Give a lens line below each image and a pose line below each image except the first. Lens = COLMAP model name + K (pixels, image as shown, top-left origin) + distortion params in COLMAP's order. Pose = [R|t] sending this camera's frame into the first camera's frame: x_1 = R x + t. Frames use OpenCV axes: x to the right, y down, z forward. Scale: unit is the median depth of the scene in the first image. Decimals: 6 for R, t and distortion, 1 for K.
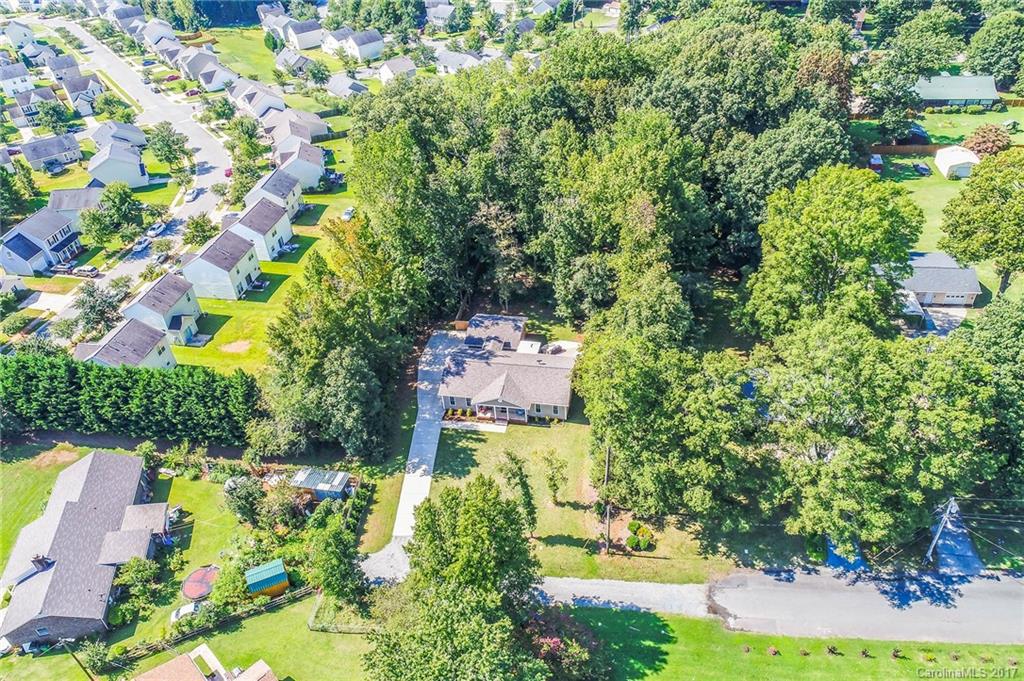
lens RADIAL K [[665.7, 0, 512.0], [0, 665.7, 340.5], [0, 0, 1]] dist [-0.005865, -0.001095]
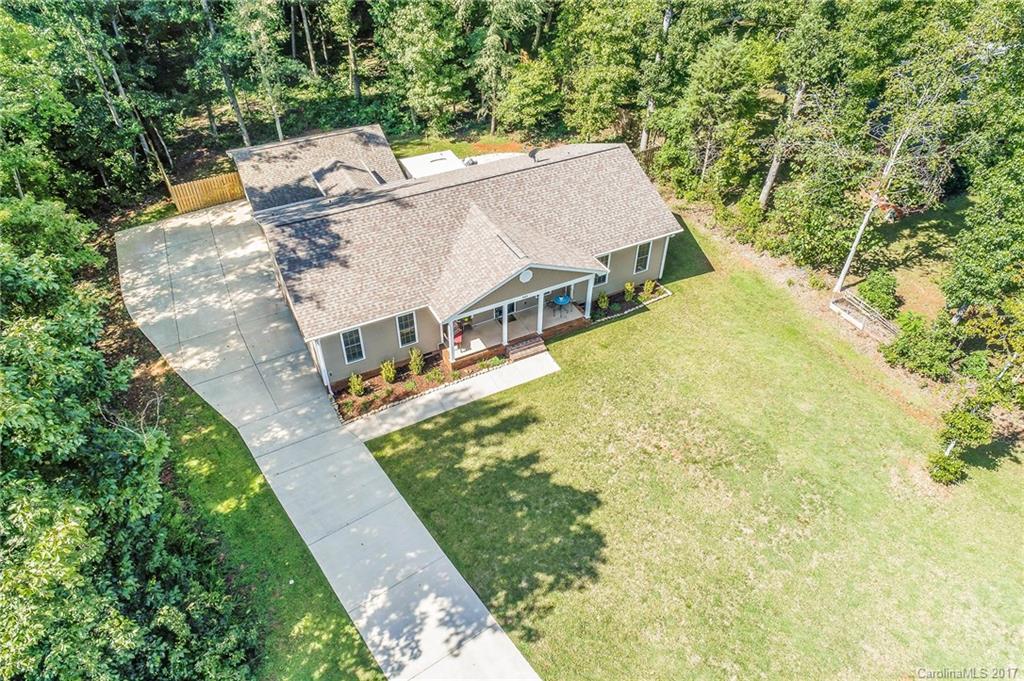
lens RADIAL K [[665.7, 0, 512.0], [0, 665.7, 340.5], [0, 0, 1]] dist [-0.005865, -0.001095]
pose [[0.788464, -0.360908, 0.498067, -0.179927], [0.332045, 0.931381, 0.149251, 0.068380], [-0.517756, 0.047701, 0.854197, 0.722784]]
